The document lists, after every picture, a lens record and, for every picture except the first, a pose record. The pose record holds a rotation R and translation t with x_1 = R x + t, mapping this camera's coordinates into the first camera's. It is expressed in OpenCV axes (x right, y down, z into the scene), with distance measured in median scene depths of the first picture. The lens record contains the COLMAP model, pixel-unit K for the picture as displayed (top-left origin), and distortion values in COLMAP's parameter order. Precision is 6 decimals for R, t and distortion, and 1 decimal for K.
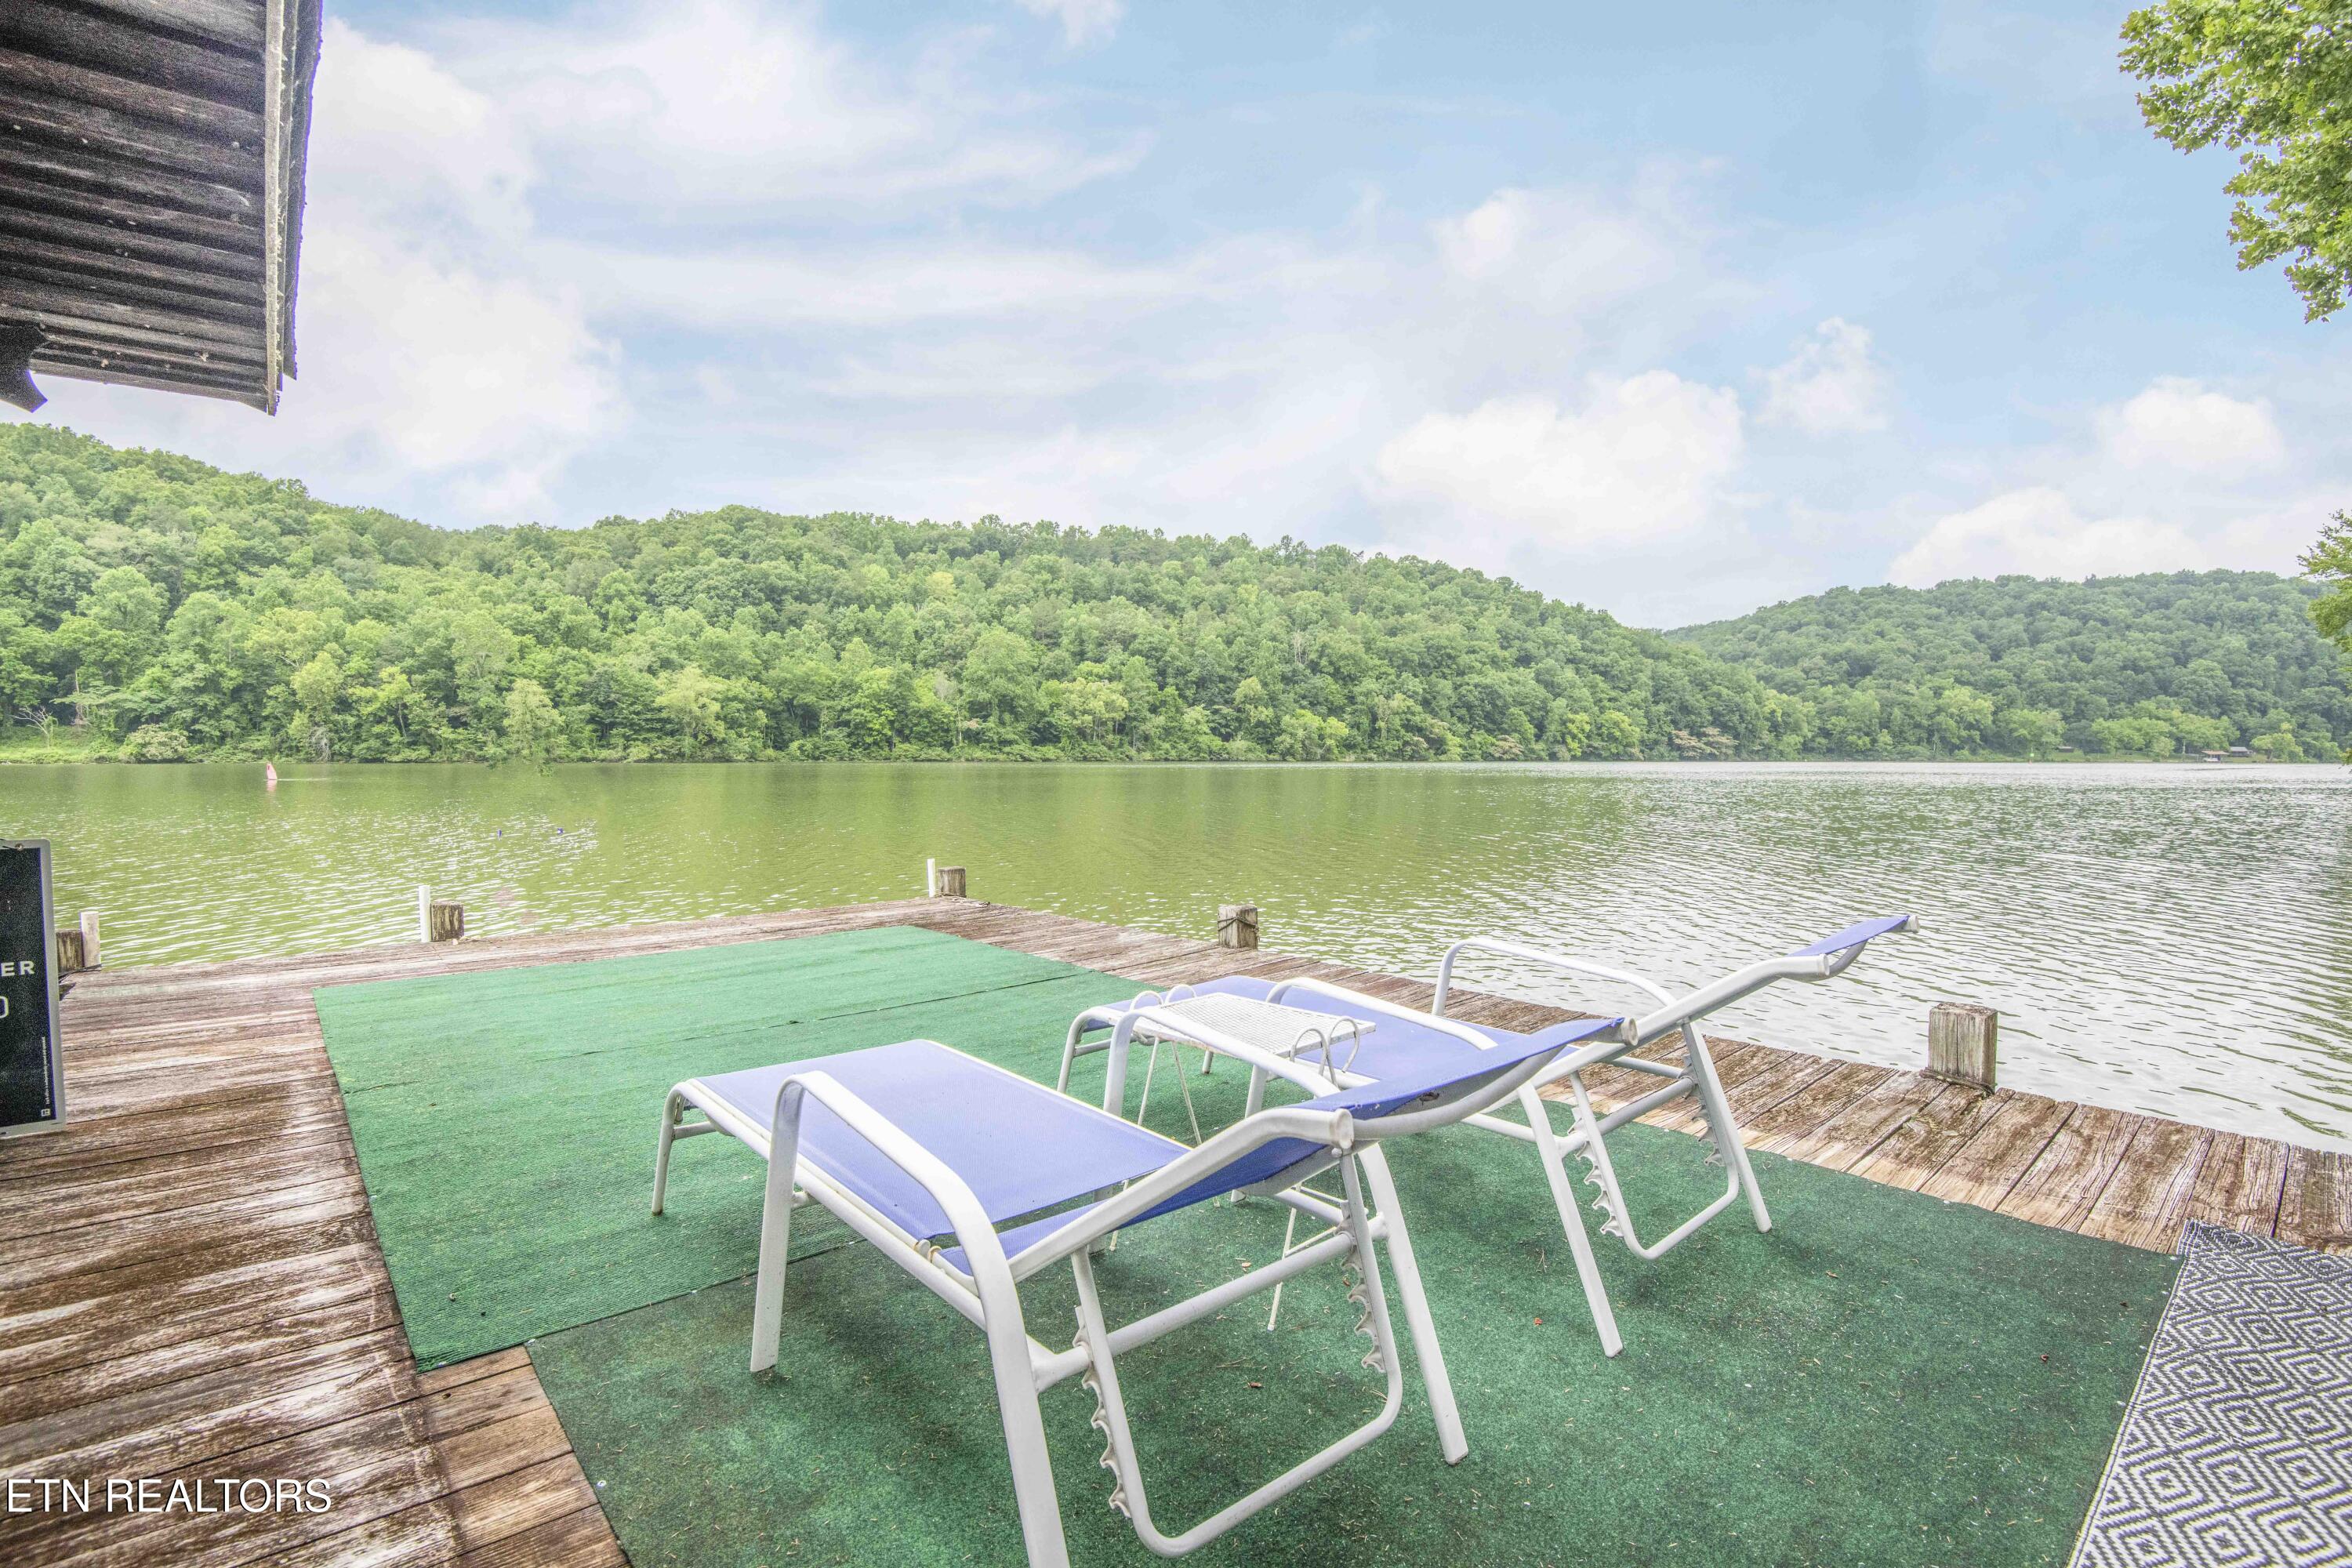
lens RADIAL K [[1083.6, 0, 1190.3], [0, 1083.6, 782.0], [0, 0, 1]] dist [-0.018107, -0.016973]
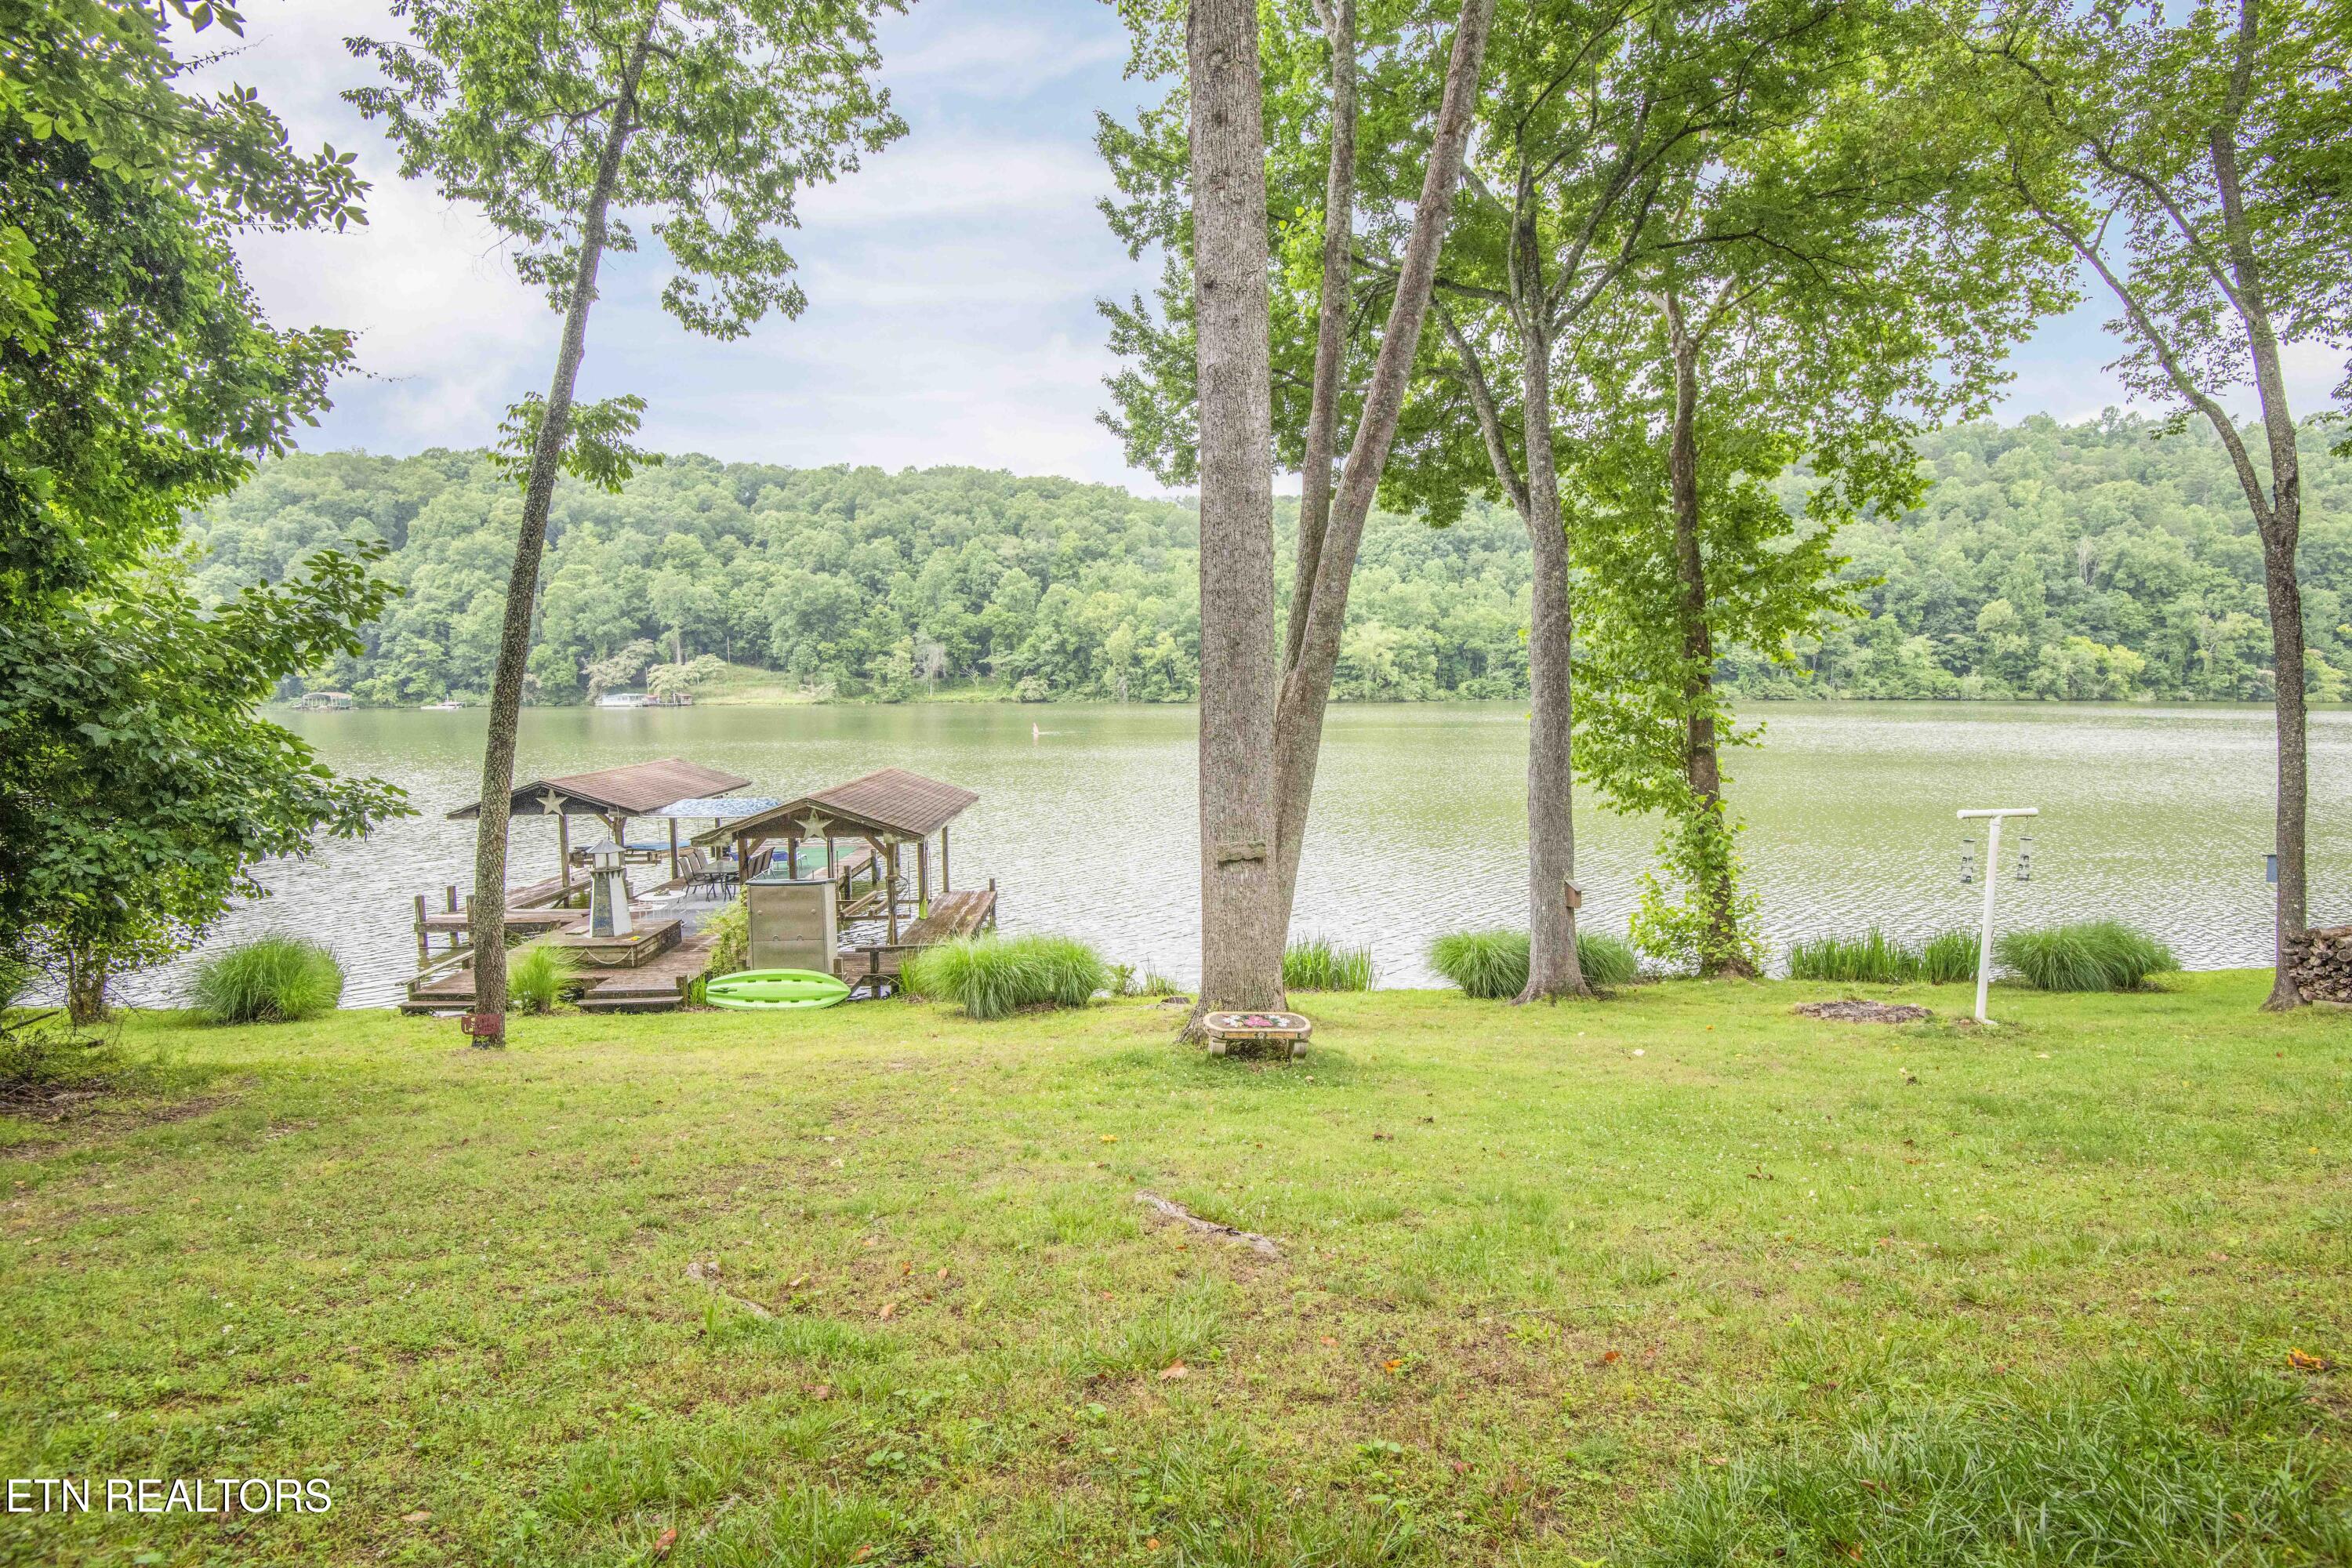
lens RADIAL K [[1083.6, 0, 1180.4], [0, 1083.6, 784.2], [0, 0, 1]] dist [-0.018107, -0.016973]
pose [[0.779328, 0.052643, -0.624401, 0.092221], [-0.007936, 0.997214, 0.074170, -0.011666], [0.626566, -0.052847, 0.777574, -0.044916]]
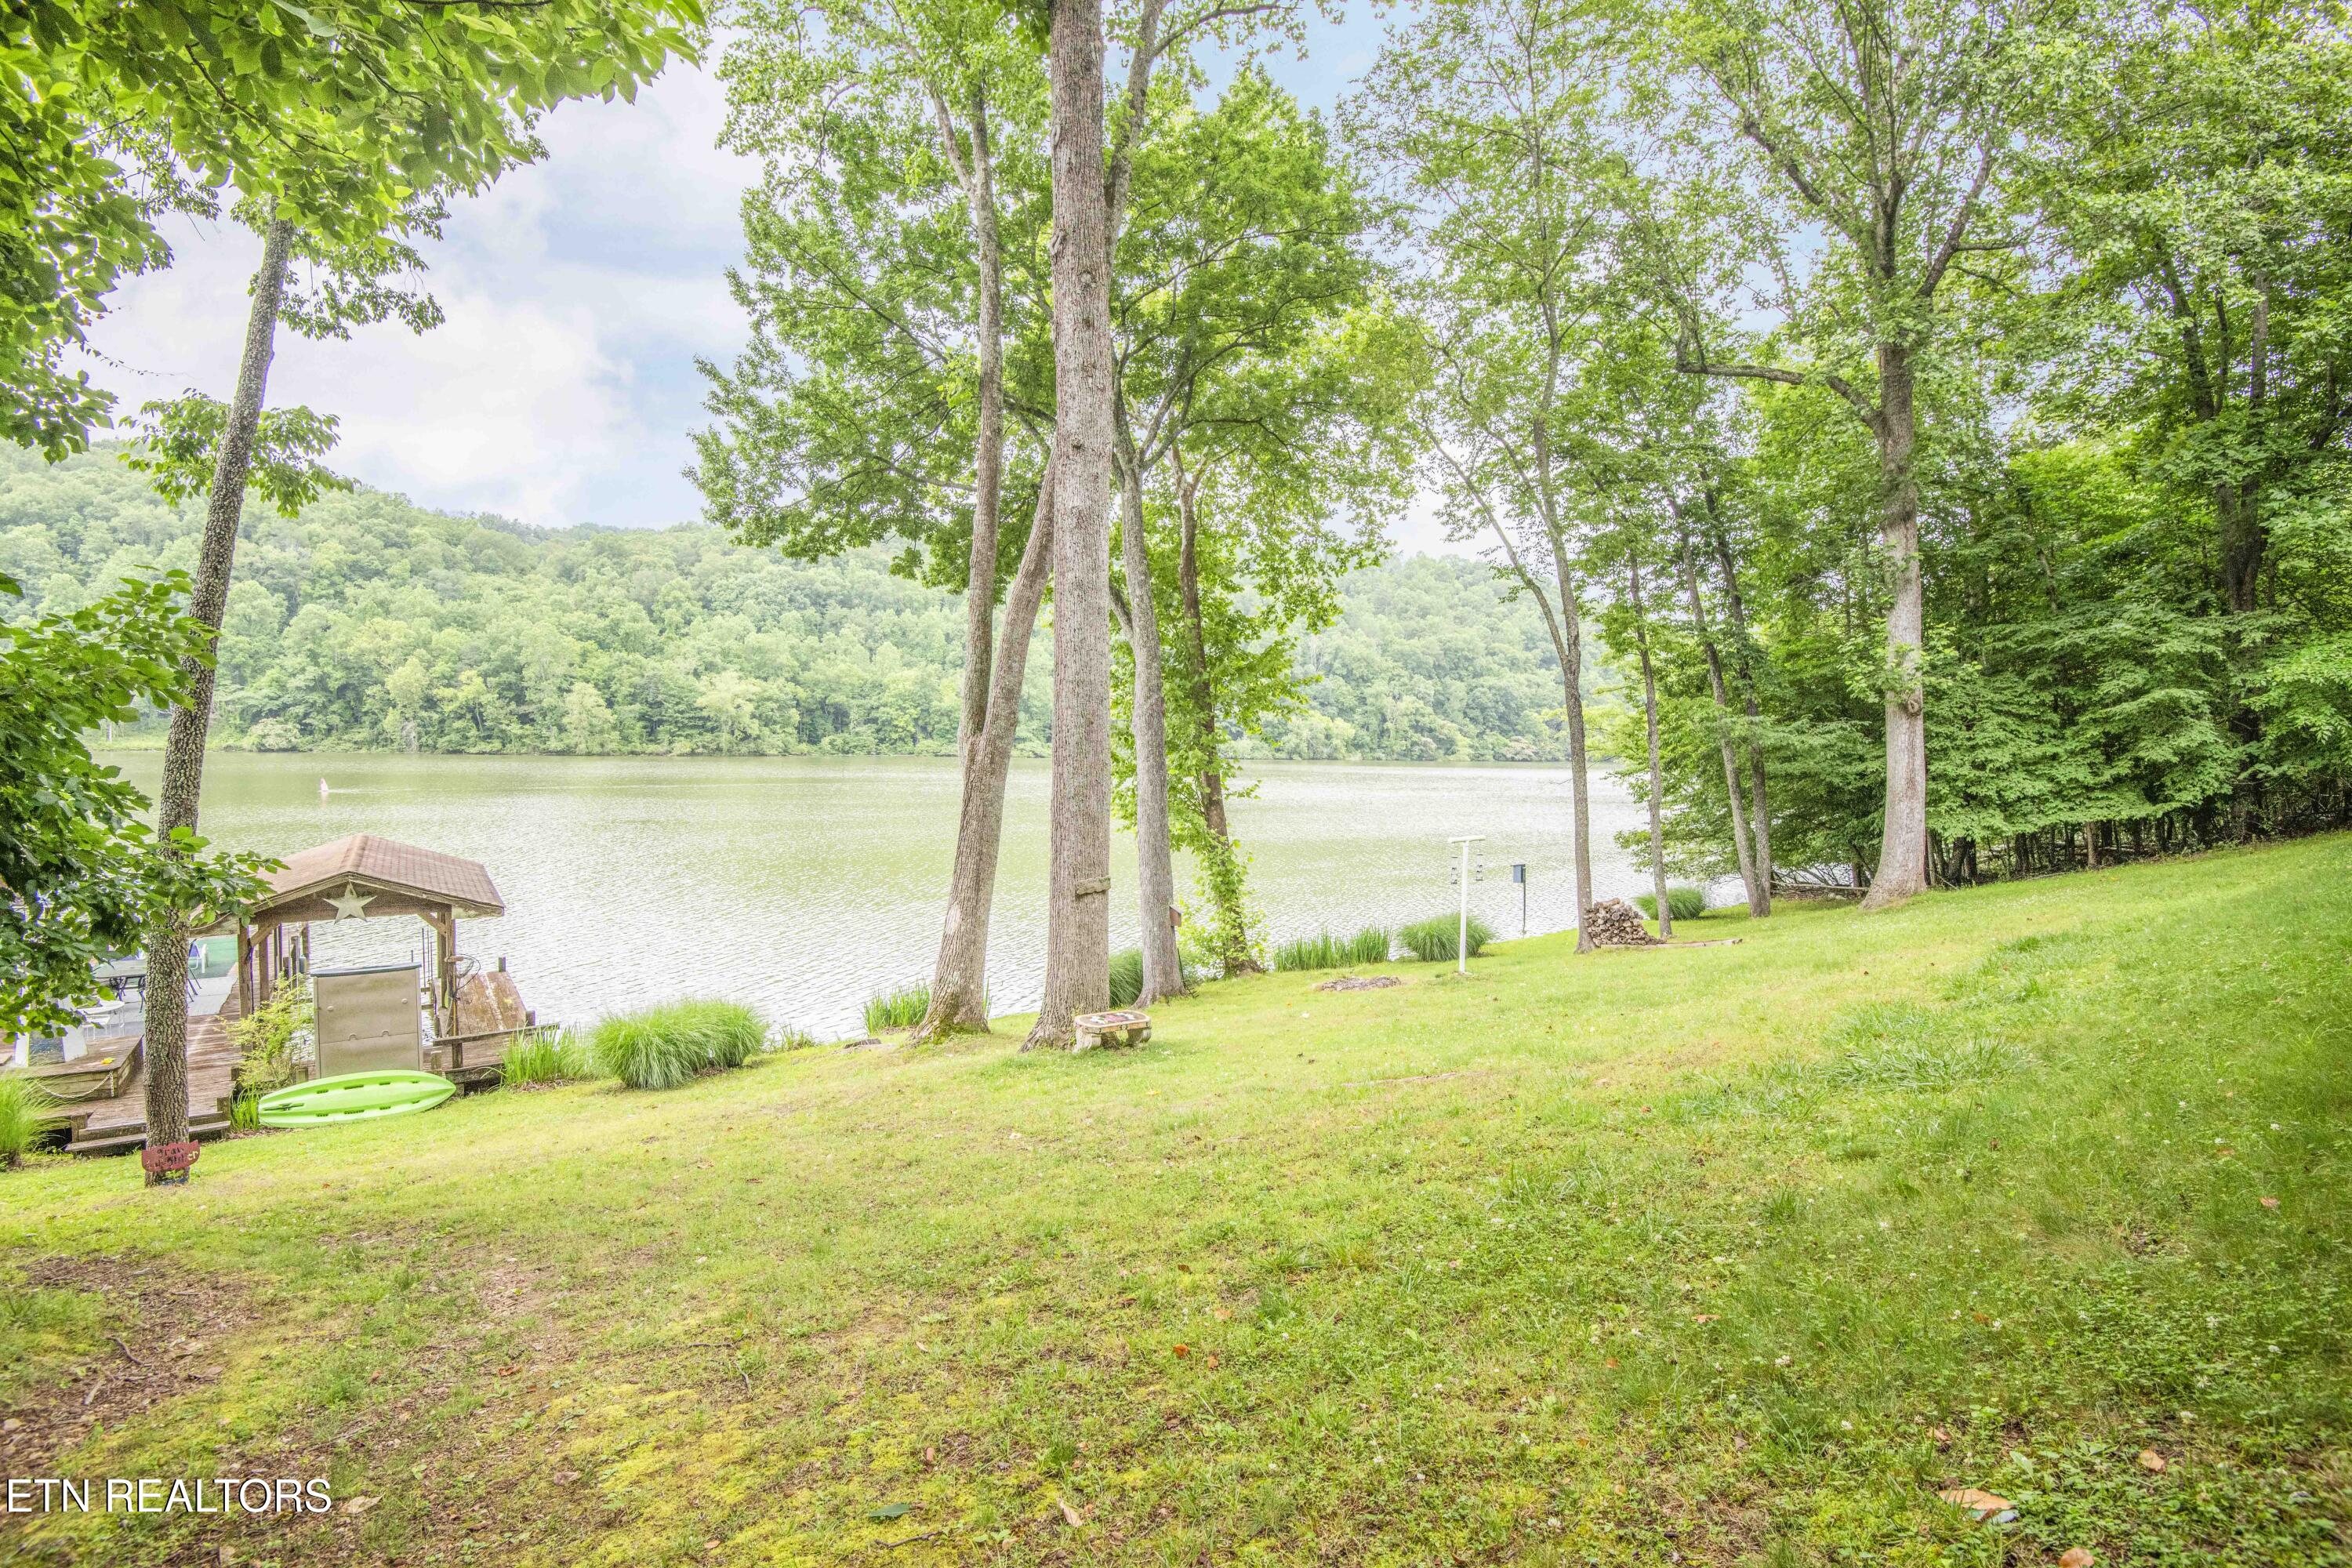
lens RADIAL K [[1083.6, 0, 1186.0], [0, 1083.6, 787.6], [0, 0, 1]] dist [-0.018107, -0.016973]
pose [[0.996360, 0.018578, -0.083191, 0.080266], [-0.017032, 0.999669, 0.019265, -0.011871], [0.083521, -0.017778, 0.996347, -0.059523]]
